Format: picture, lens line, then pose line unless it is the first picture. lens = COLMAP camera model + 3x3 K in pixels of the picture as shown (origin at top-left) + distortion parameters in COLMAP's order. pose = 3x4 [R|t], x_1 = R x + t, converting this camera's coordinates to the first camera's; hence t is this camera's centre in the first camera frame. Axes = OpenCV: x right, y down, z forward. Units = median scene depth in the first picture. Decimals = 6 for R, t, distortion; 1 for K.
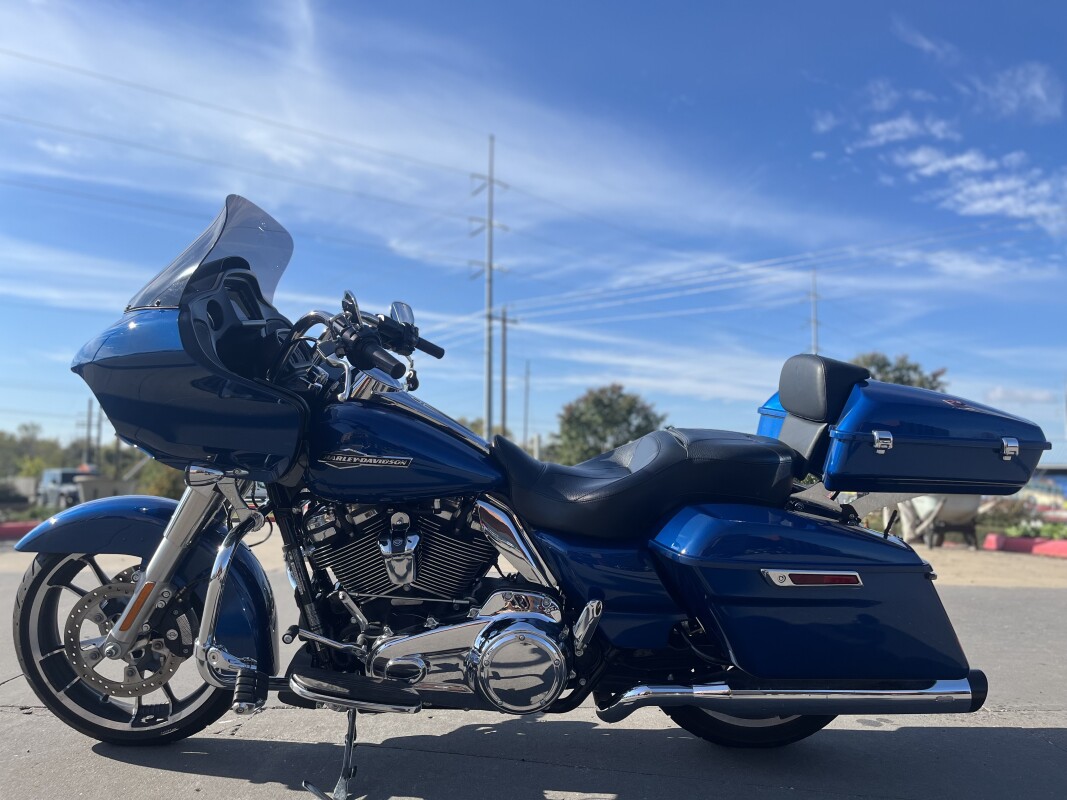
lens RADIAL K [[841.4, 0, 516.2], [0, 841.4, 400.9], [0, 0, 1]] dist [0.096796, -0.201929]
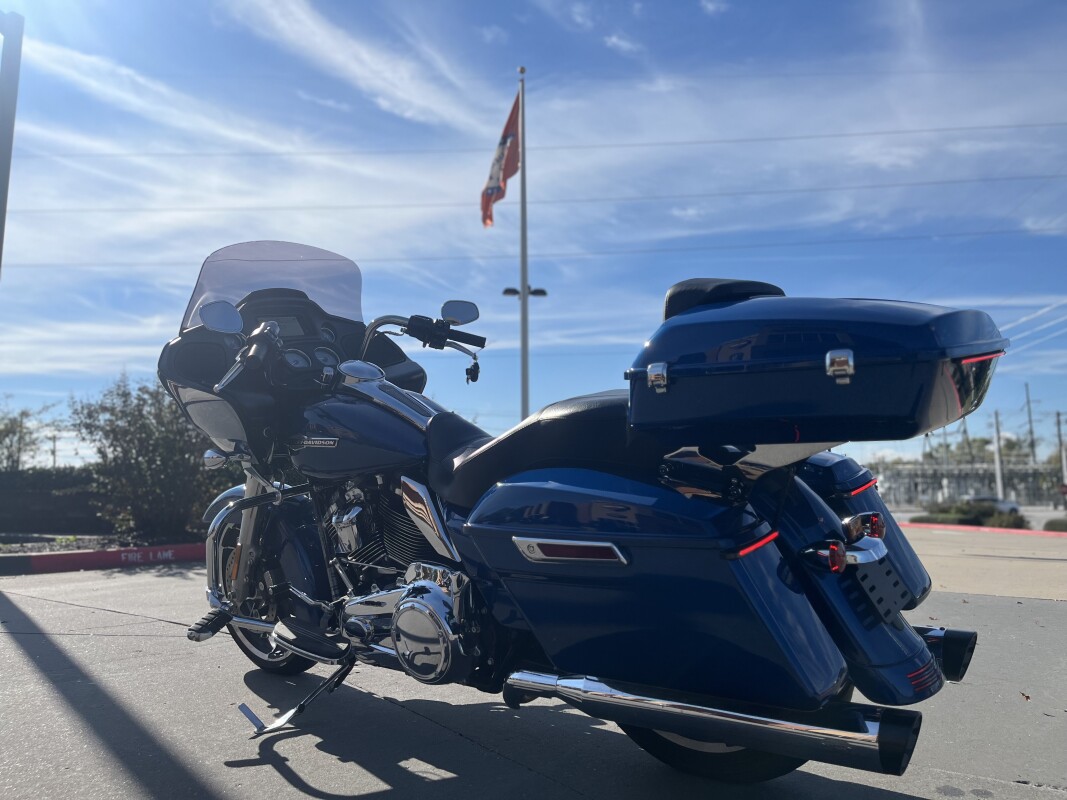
lens RADIAL K [[841.4, 0, 516.2], [0, 841.4, 400.9], [0, 0, 1]] dist [0.096796, -0.201929]
pose [[0.721686, -0.096443, -0.685469, 0.820120], [0.074881, 0.995313, -0.061200, 0.100221], [0.688158, -0.007161, 0.725525, 0.333156]]
